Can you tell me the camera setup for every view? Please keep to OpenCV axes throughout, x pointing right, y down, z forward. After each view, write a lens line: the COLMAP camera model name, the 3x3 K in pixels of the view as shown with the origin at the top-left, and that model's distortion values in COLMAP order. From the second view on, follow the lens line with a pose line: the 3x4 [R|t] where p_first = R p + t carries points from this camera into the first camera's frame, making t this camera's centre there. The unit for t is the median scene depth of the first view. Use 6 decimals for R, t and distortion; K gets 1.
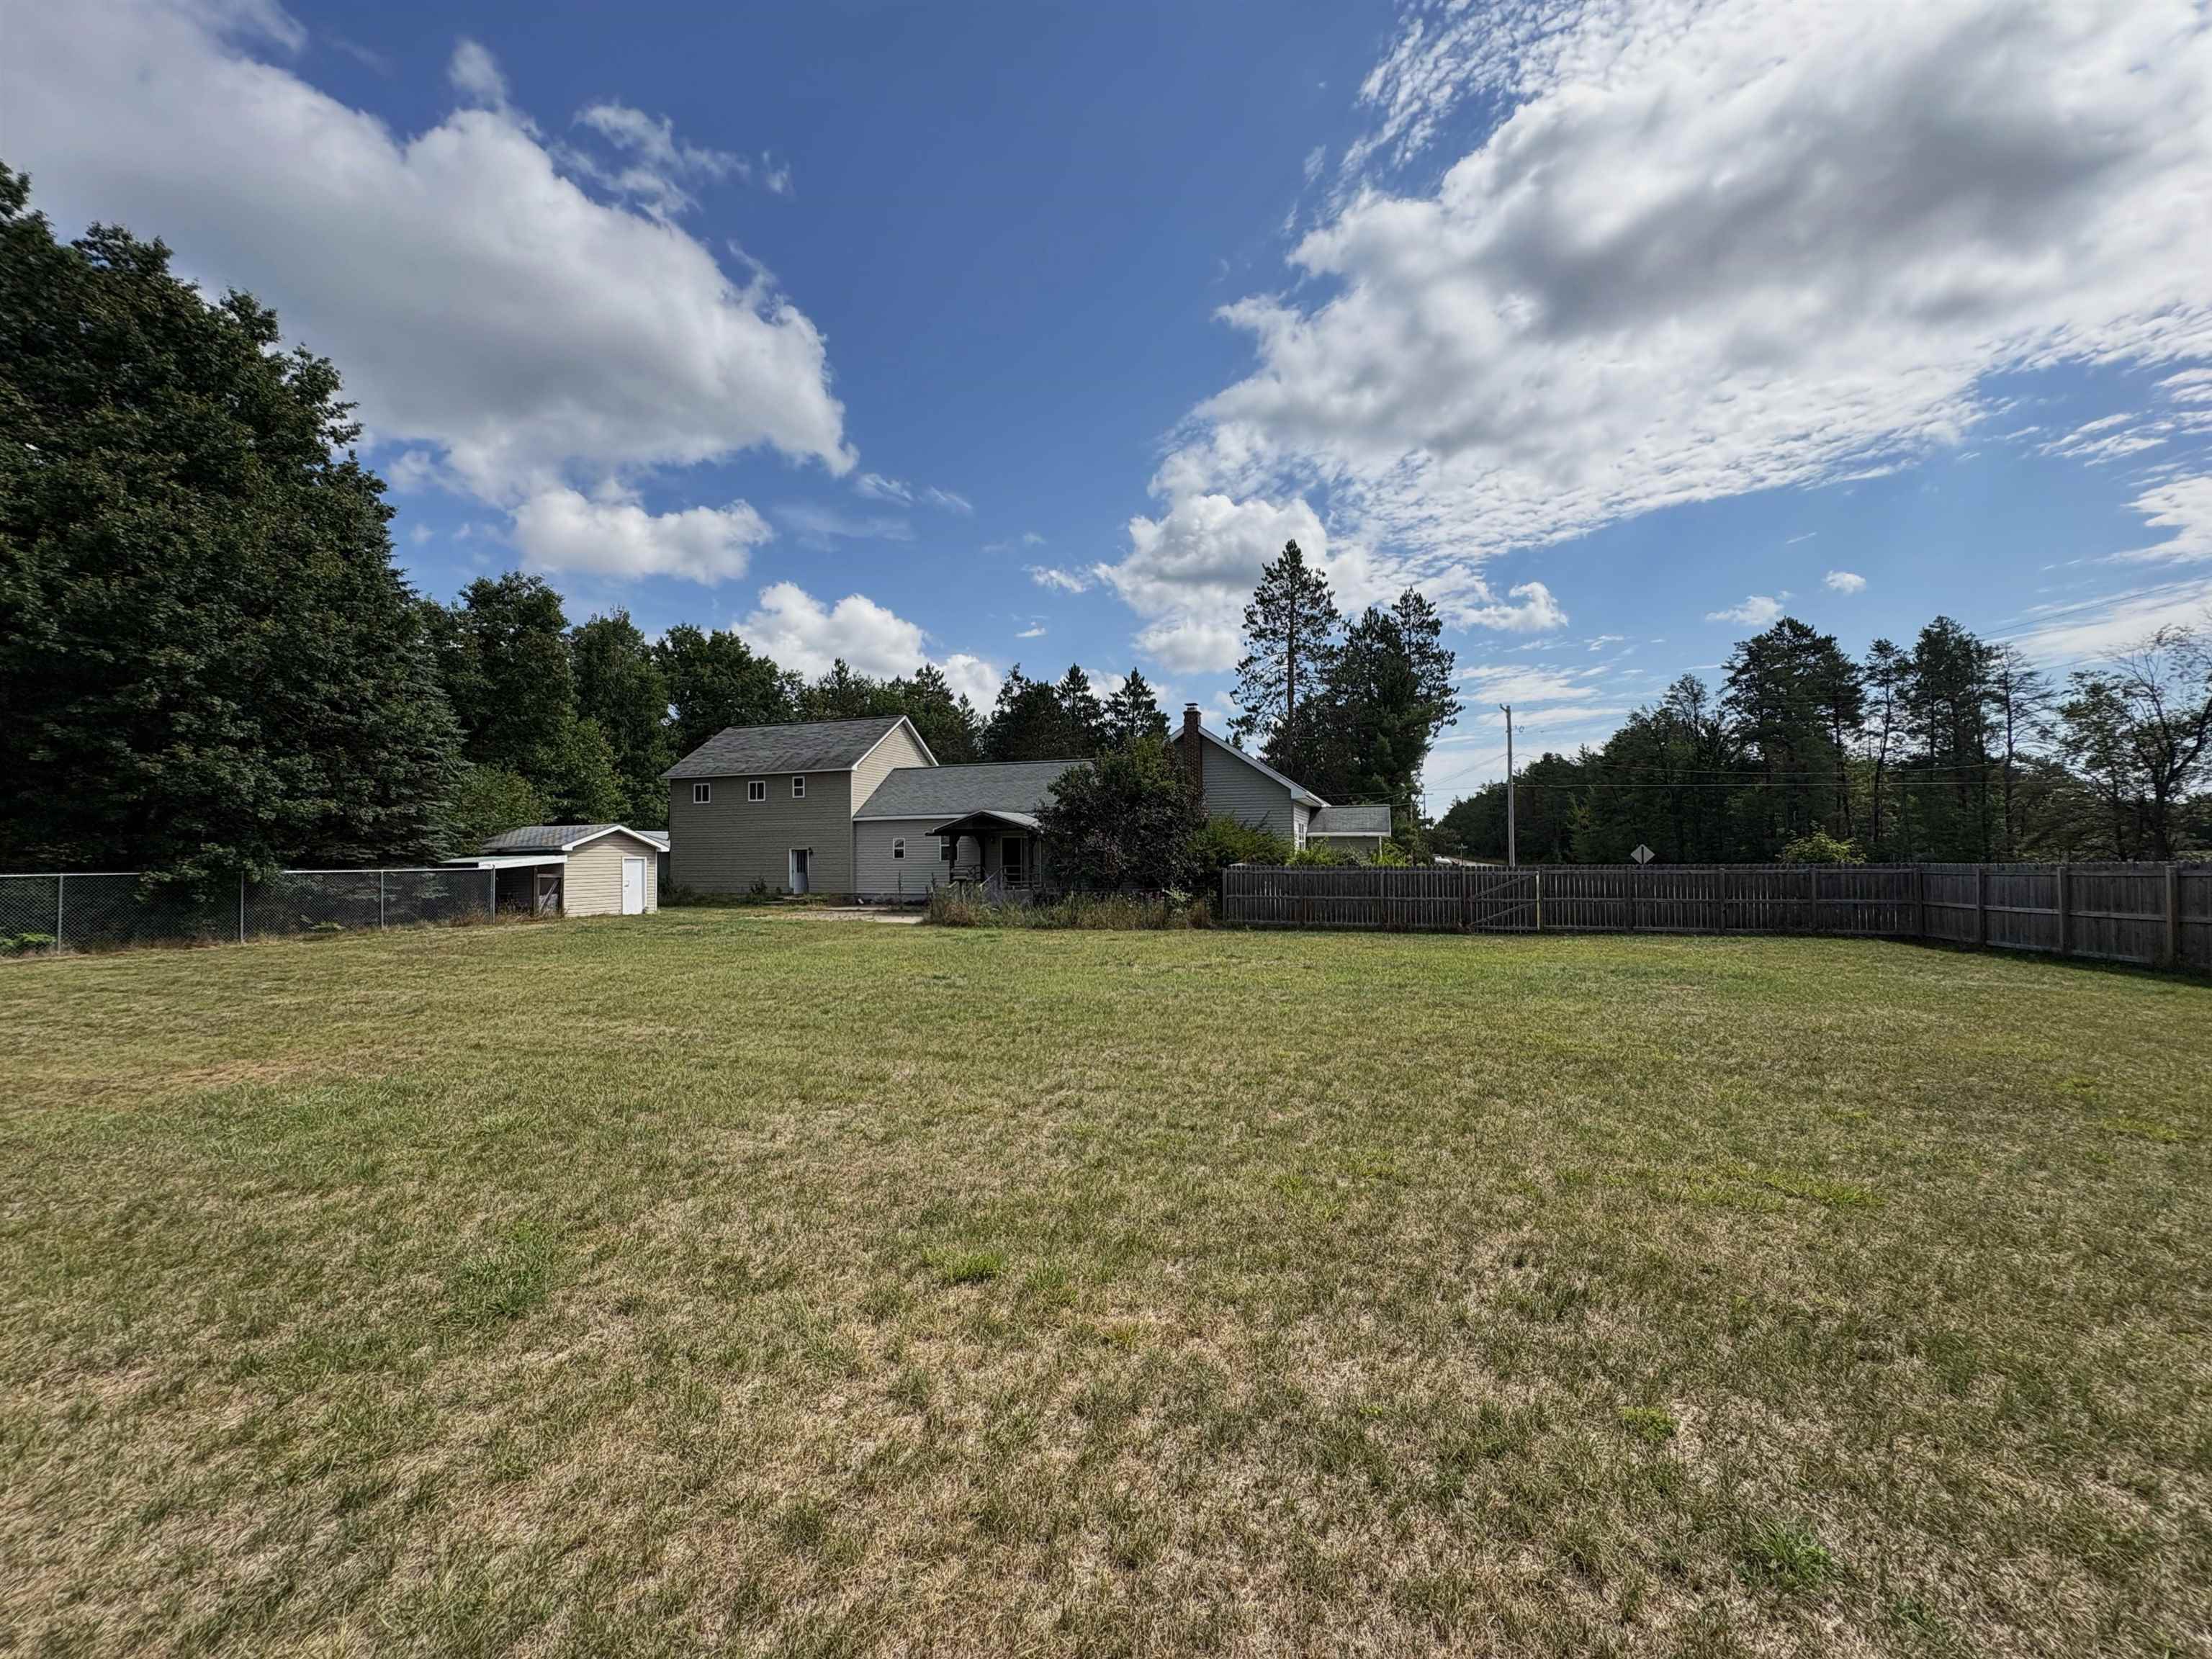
lens RADIAL K [[872.3, 0, 1102.9], [0, 872.3, 832.5], [0, 0, 1]] dist [0.000156, 0.000025]
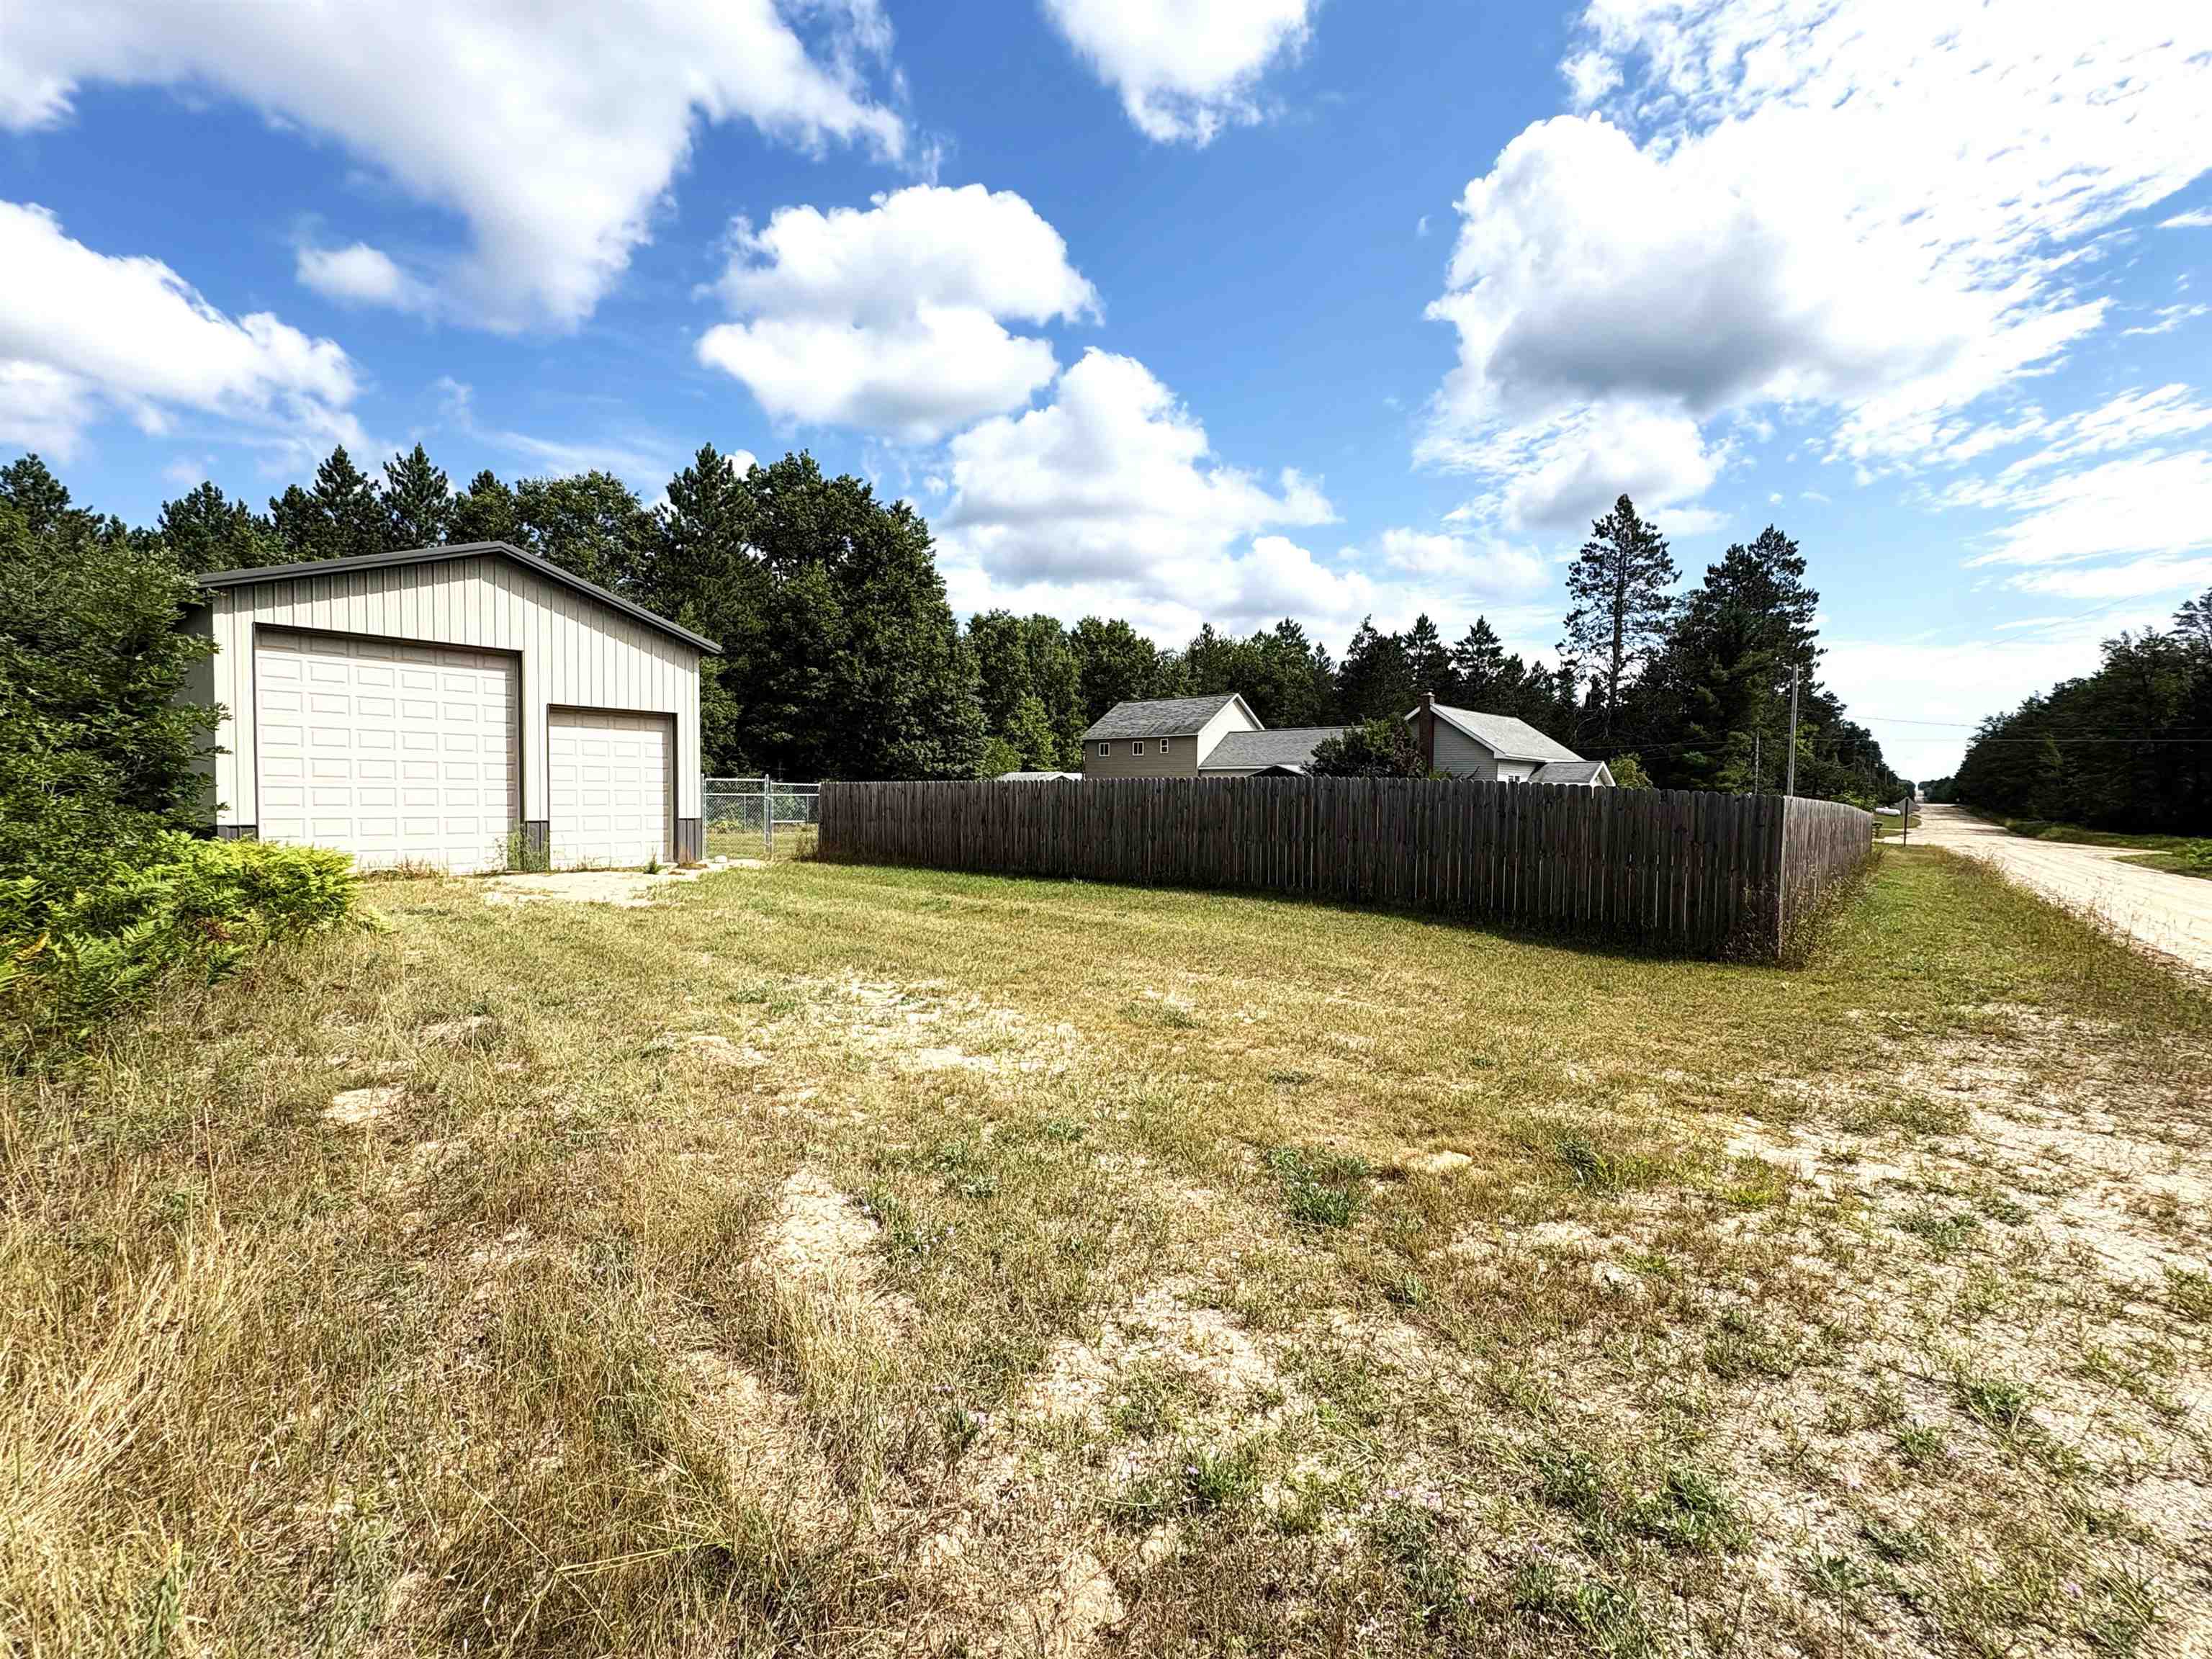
lens RADIAL K [[960.6, 0, 1103.1], [0, 960.6, 824.7], [0, 0, 1]] dist [-0.001287, -0.000146]
pose [[0.914292, 0.032768, -0.403729, 0.125465], [-0.008690, 0.998080, 0.061327, -0.010123], [0.404963, -0.052563, 0.912821, -0.309112]]
